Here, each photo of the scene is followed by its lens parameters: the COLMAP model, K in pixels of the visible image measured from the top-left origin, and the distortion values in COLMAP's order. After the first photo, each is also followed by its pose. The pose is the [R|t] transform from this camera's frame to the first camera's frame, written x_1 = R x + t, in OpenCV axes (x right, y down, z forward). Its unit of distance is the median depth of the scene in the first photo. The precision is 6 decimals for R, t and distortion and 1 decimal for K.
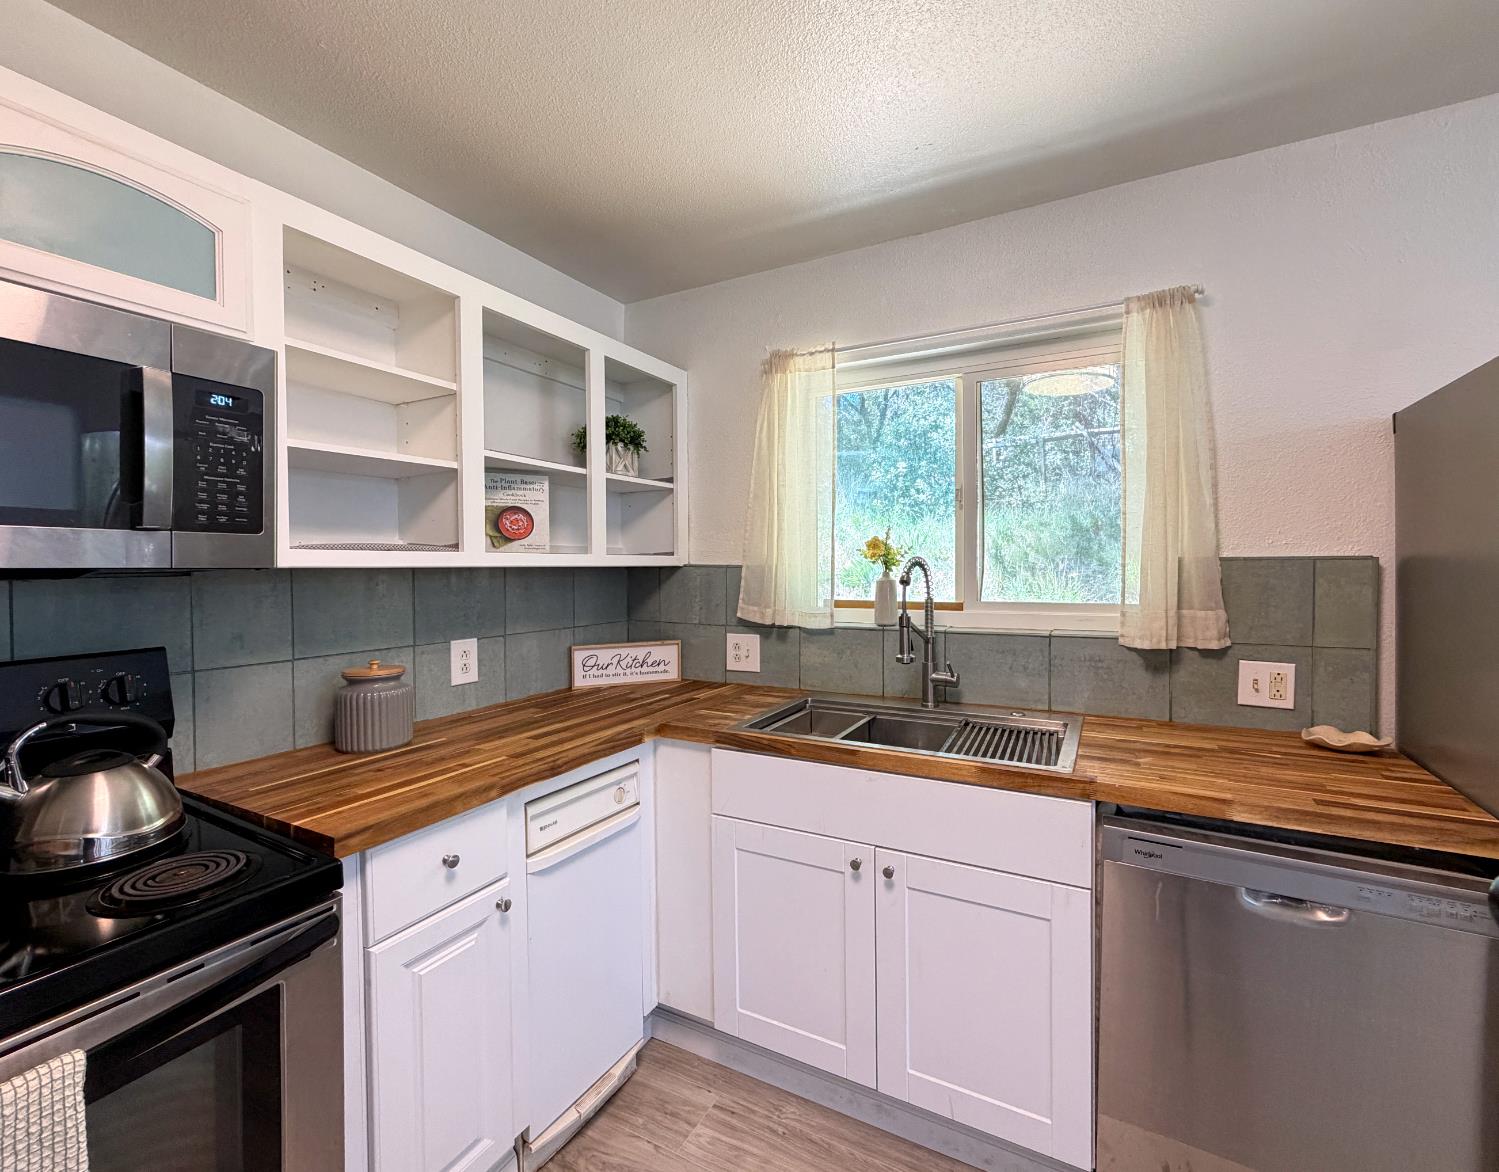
lens RADIAL K [[722.4, 0, 854.9], [0, 722.4, 580.8], [0, 0, 1]] dist [0.001534, 0.000145]
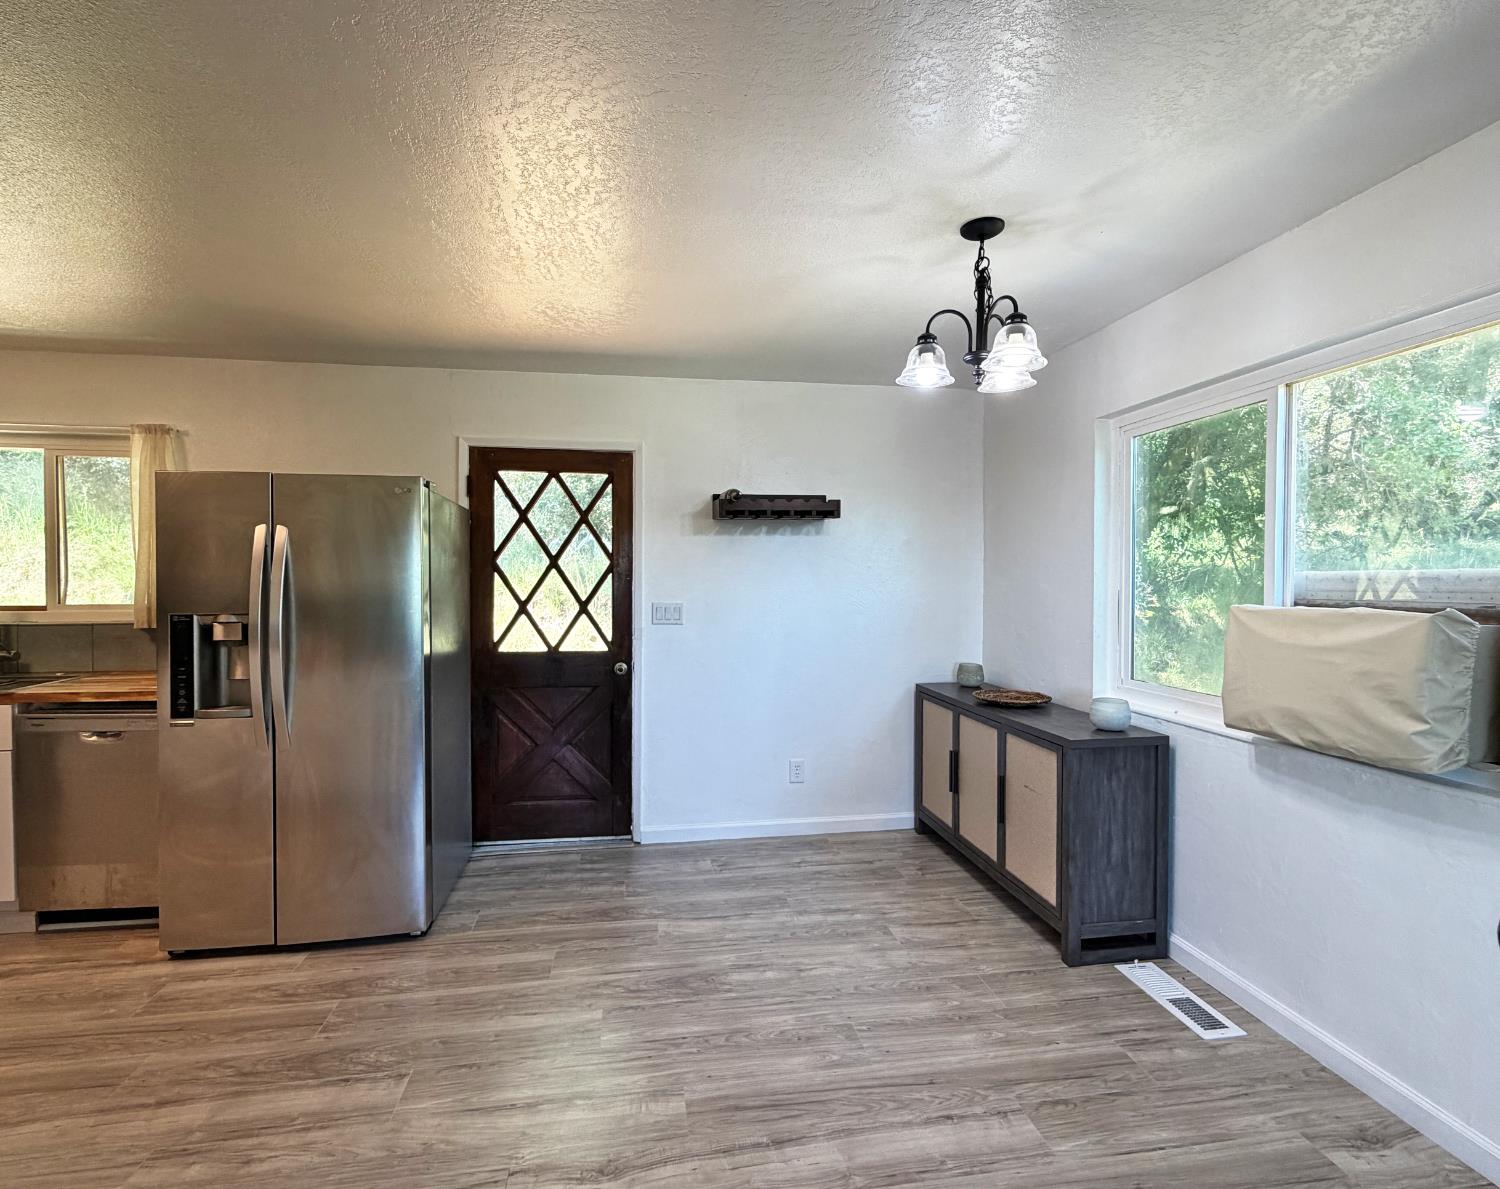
lens RADIAL K [[663.0, 0, 756.7], [0, 663.0, 604.7], [0, 0, 1]] dist [-0.002759, -0.001345]
pose [[0.809887, -0.001904, 0.586583, 0.609138], [-0.001748, 0.999982, 0.005660, 0.023212], [-0.586583, -0.005610, 0.809870, -1.053924]]
